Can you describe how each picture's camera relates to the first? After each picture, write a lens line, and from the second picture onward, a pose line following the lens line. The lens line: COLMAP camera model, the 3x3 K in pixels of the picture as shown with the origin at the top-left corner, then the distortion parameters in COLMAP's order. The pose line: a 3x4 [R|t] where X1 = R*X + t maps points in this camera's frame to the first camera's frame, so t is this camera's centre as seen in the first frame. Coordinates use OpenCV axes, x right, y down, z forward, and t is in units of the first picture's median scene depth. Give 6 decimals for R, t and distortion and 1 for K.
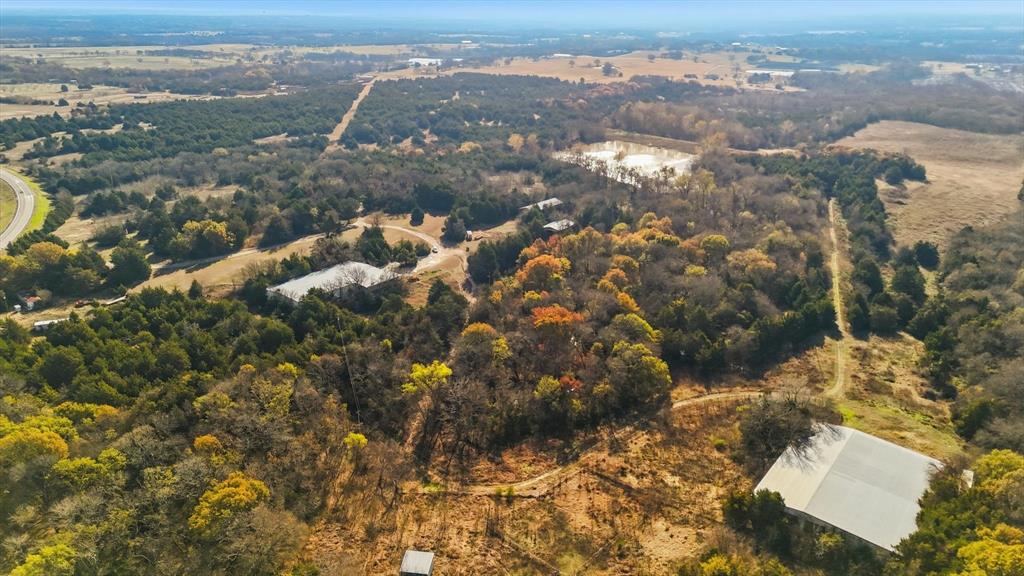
lens RADIAL K [[738.1, 0, 512.0], [0, 738.1, 288.0], [0, 0, 1]] dist [0.072954, -0.054161]
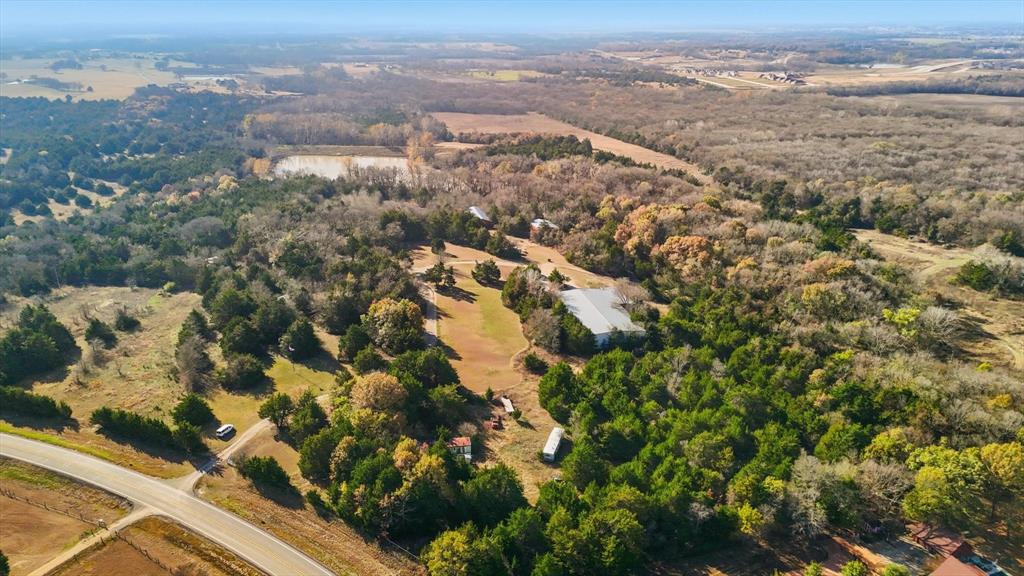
lens RADIAL K [[738.1, 0, 512.0], [0, 738.1, 288.0], [0, 0, 1]] dist [0.072954, -0.054161]
pose [[0.643454, -0.265987, 0.717786, -0.395480], [0.268837, 0.956482, 0.113442, -0.070212], [-0.716724, 0.119973, 0.686960, 0.172915]]
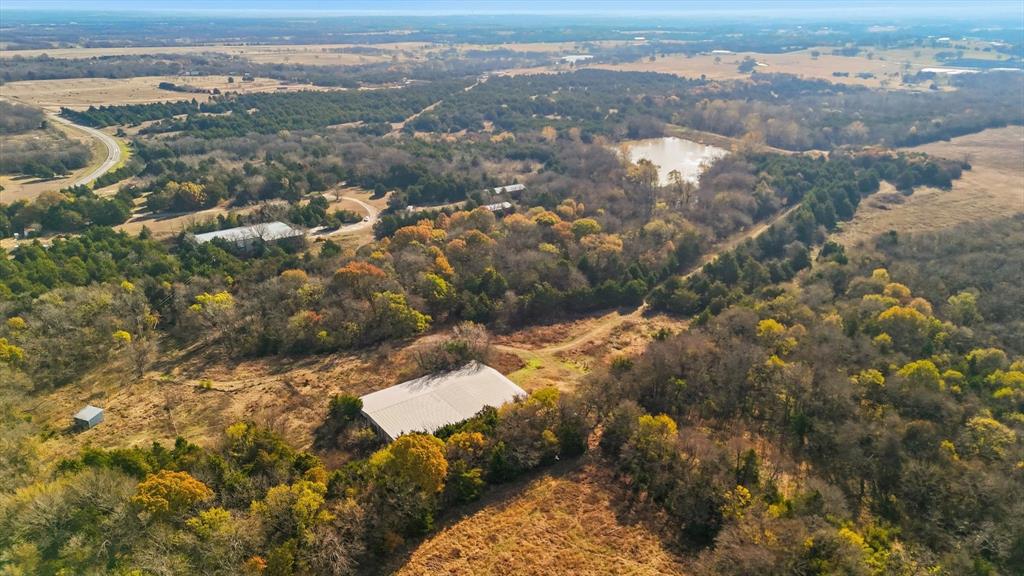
lens RADIAL K [[738.1, 0, 512.0], [0, 738.1, 288.0], [0, 0, 1]] dist [0.072954, -0.054161]
pose [[0.965065, 0.083392, -0.248385, 0.198586], [-0.082486, 0.996493, 0.014070, 0.010207], [0.248687, 0.006910, 0.968559, -0.033496]]
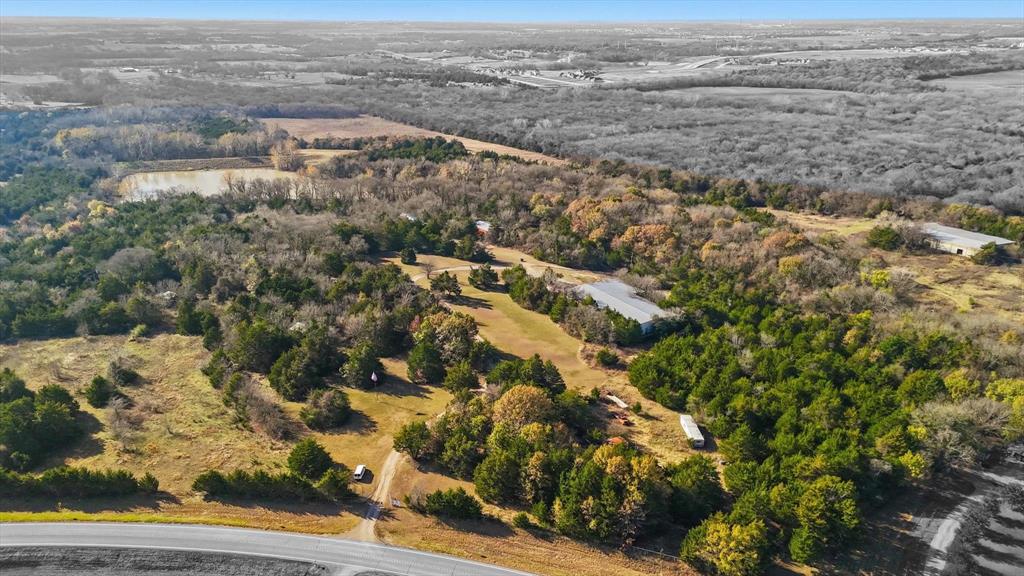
lens RADIAL K [[738.1, 0, 512.0], [0, 738.1, 288.0], [0, 0, 1]] dist [0.072954, -0.054161]
pose [[0.384299, -0.320613, 0.865749, -0.457400], [0.325028, 0.924708, 0.198170, -0.107701], [-0.864101, 0.205237, 0.459573, 0.271462]]
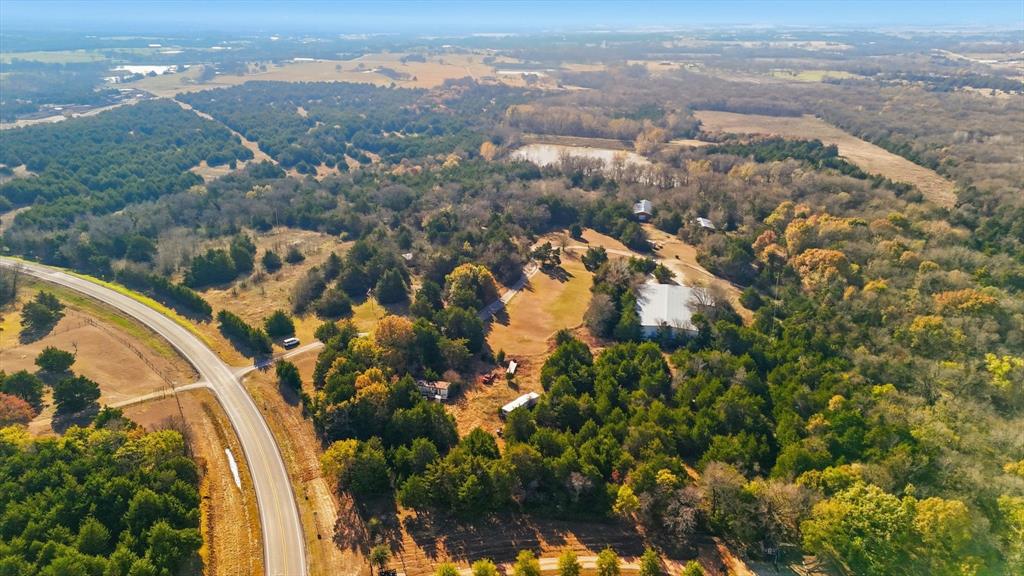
lens RADIAL K [[738.1, 0, 512.0], [0, 738.1, 288.0], [0, 0, 1]] dist [0.072954, -0.054161]
pose [[0.902602, -0.149780, 0.403578, -0.322729], [0.150733, 0.988131, 0.029611, -0.036756], [-0.403223, 0.034105, 0.914466, 0.088522]]
